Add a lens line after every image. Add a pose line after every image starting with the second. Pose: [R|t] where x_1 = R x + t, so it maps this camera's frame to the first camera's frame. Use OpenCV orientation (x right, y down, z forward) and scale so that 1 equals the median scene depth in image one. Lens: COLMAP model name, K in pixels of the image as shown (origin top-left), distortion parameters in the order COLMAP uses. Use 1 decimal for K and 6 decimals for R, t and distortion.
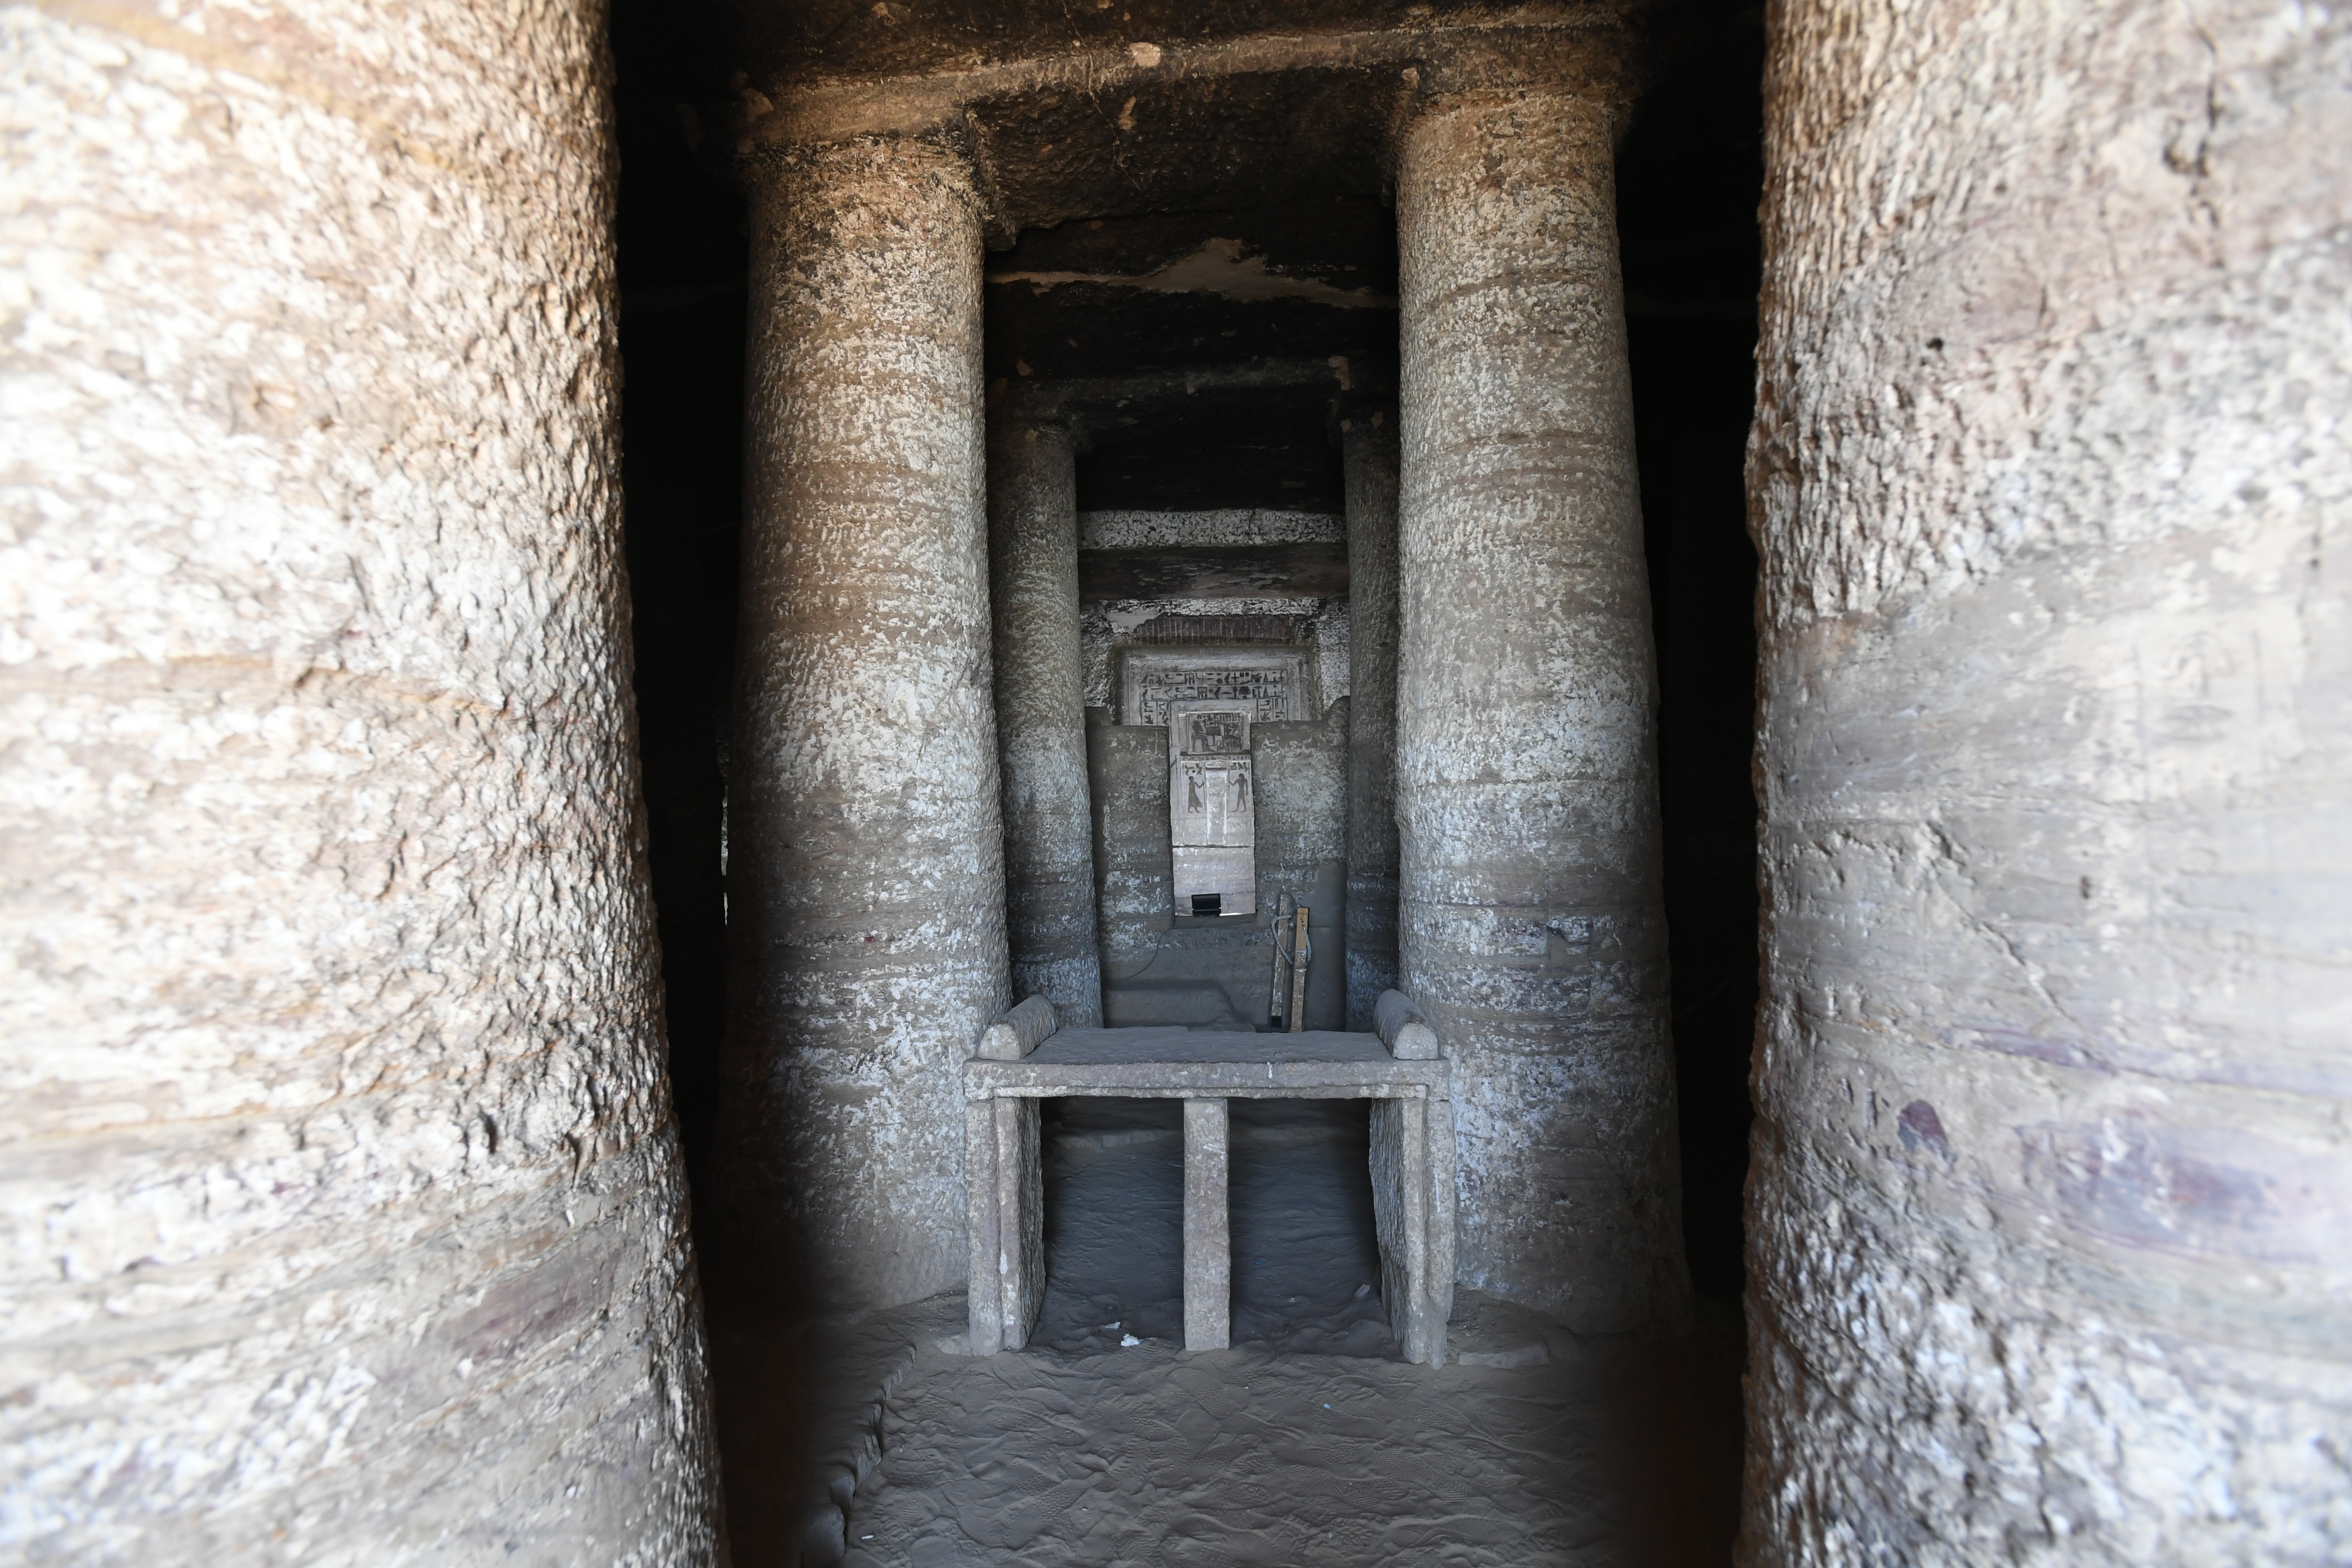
lens RADIAL K [[1159.7, 0, 1176.4], [0, 1159.7, 780.4], [0, 0, 1]] dist [0.000253, 0.000009]
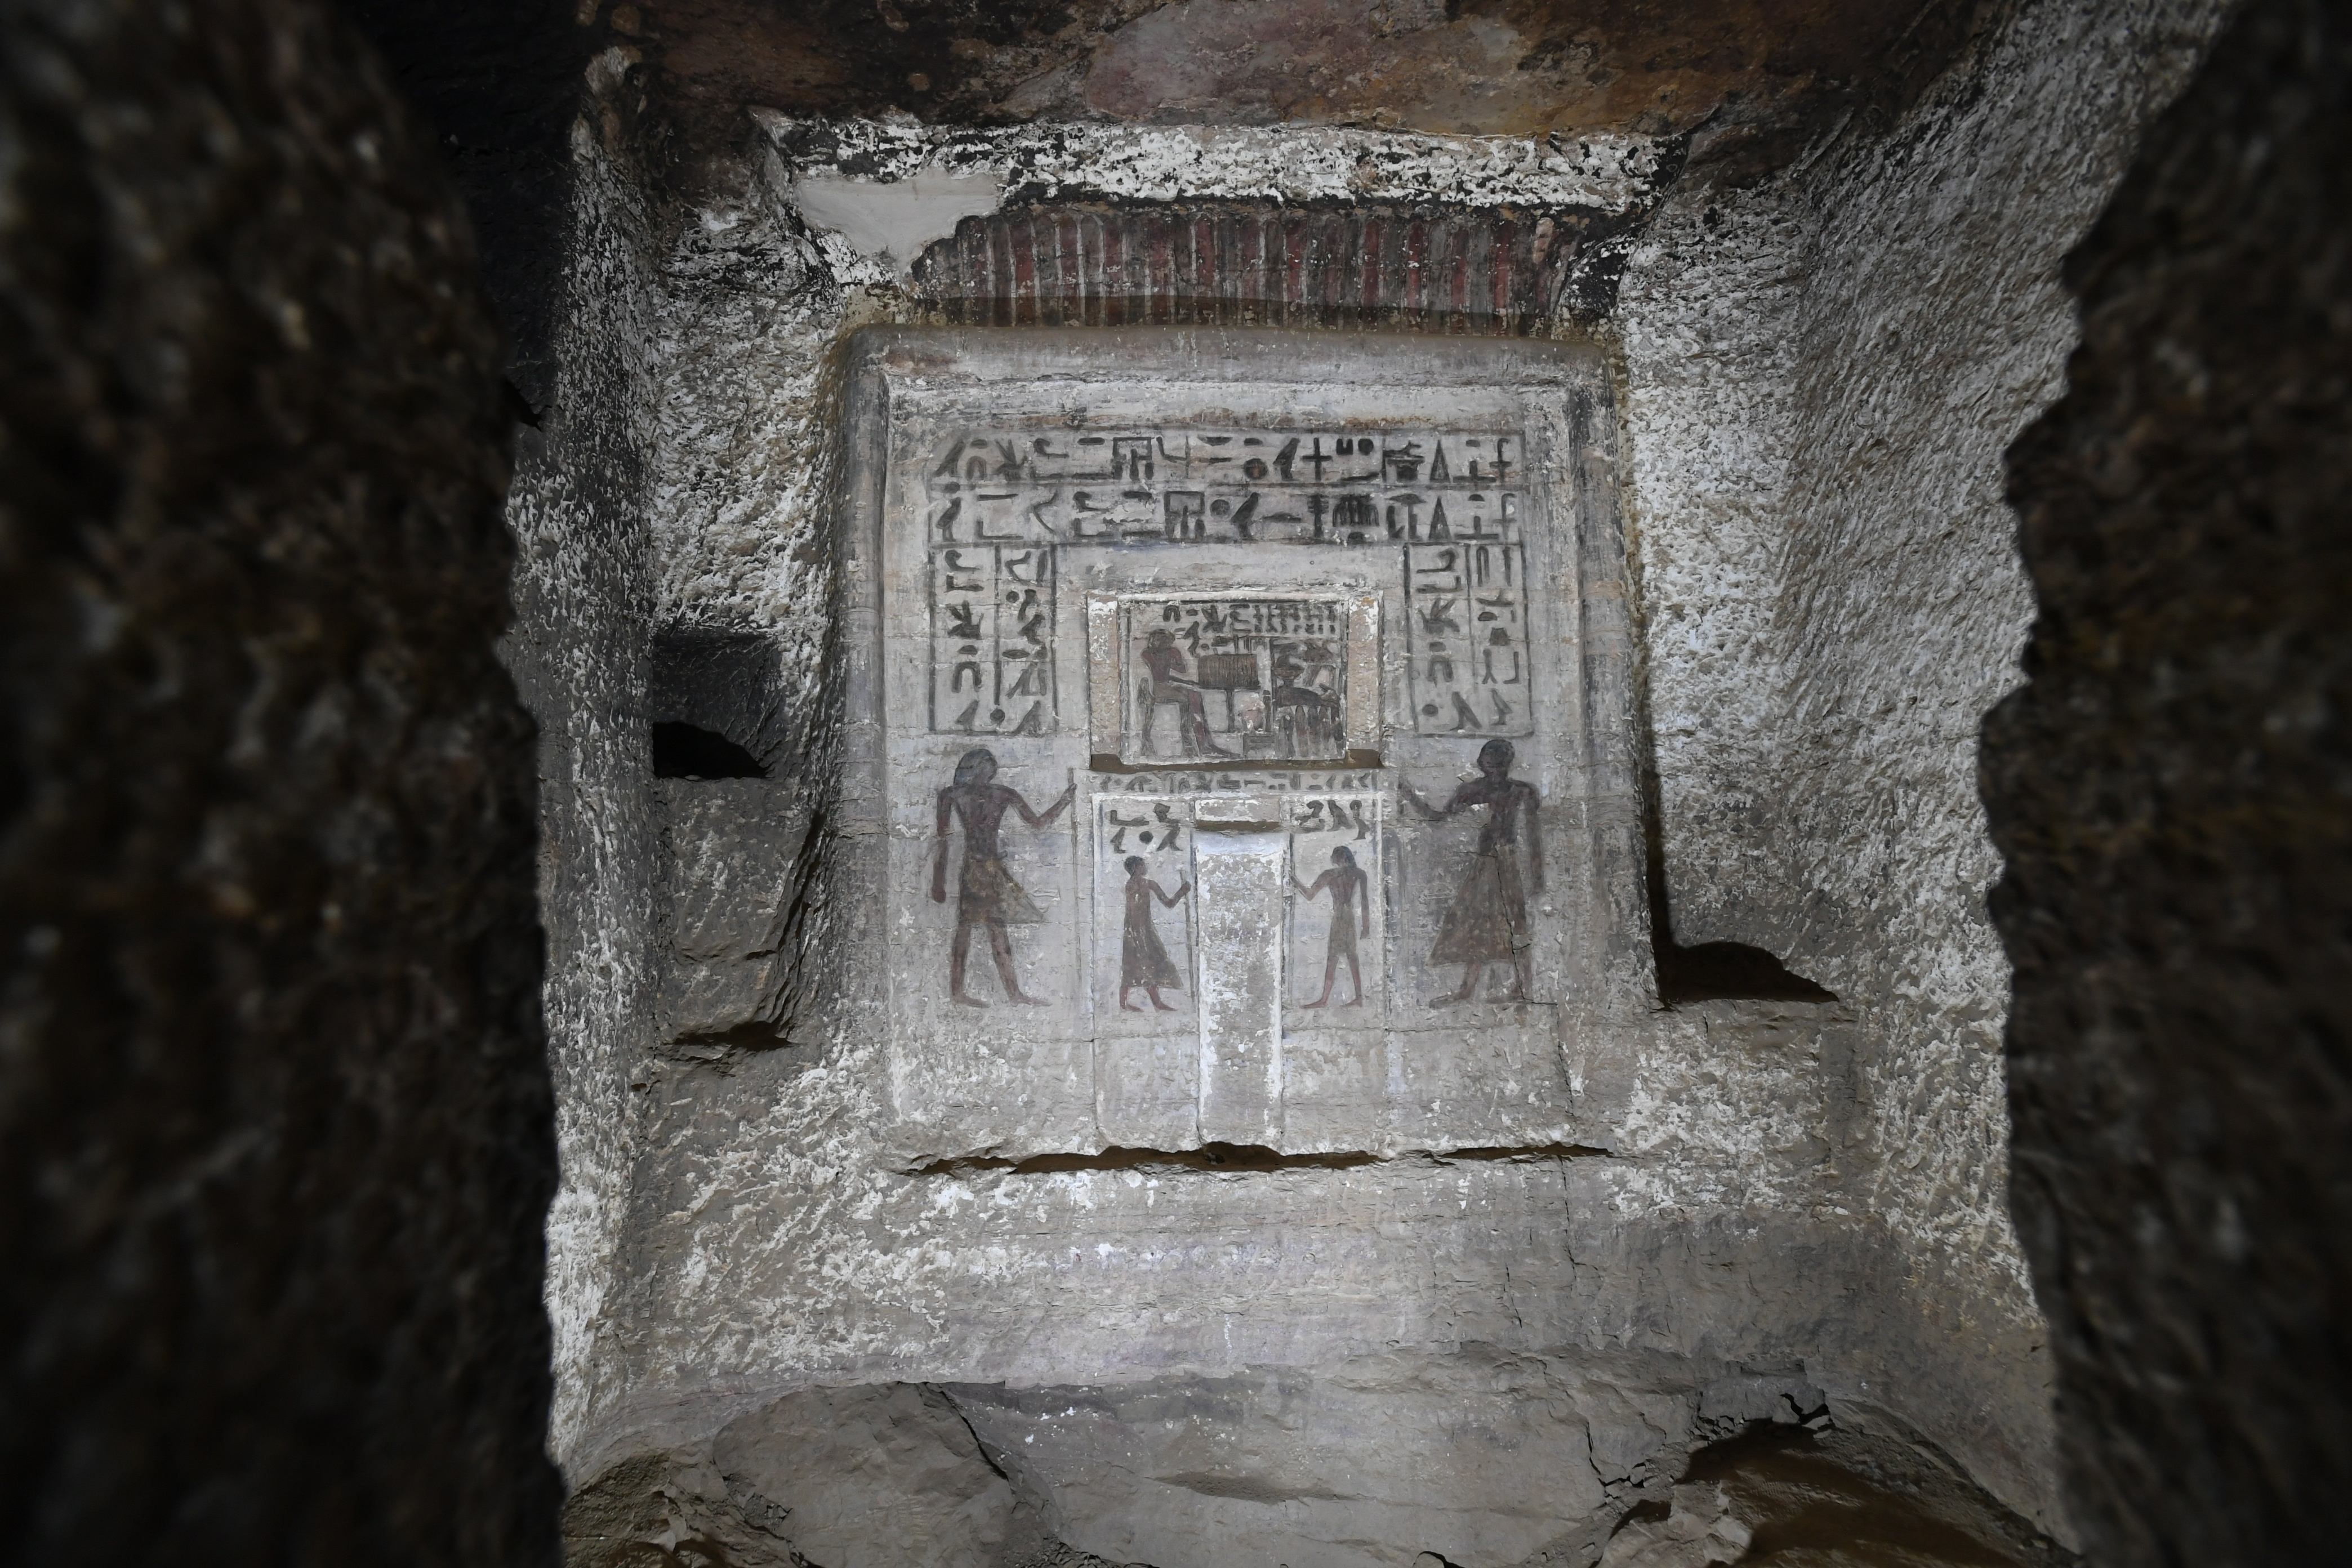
lens RADIAL K [[1159.7, 0, 1174.4], [0, 1159.7, 786.9], [0, 0, 1]] dist [0.000253, 0.000009]
pose [[0.998917, 0.011717, 0.045024, 0.009856], [-0.010973, 0.999800, -0.016746, -0.014080], [-0.045211, 0.016234, 0.998846, 0.756311]]
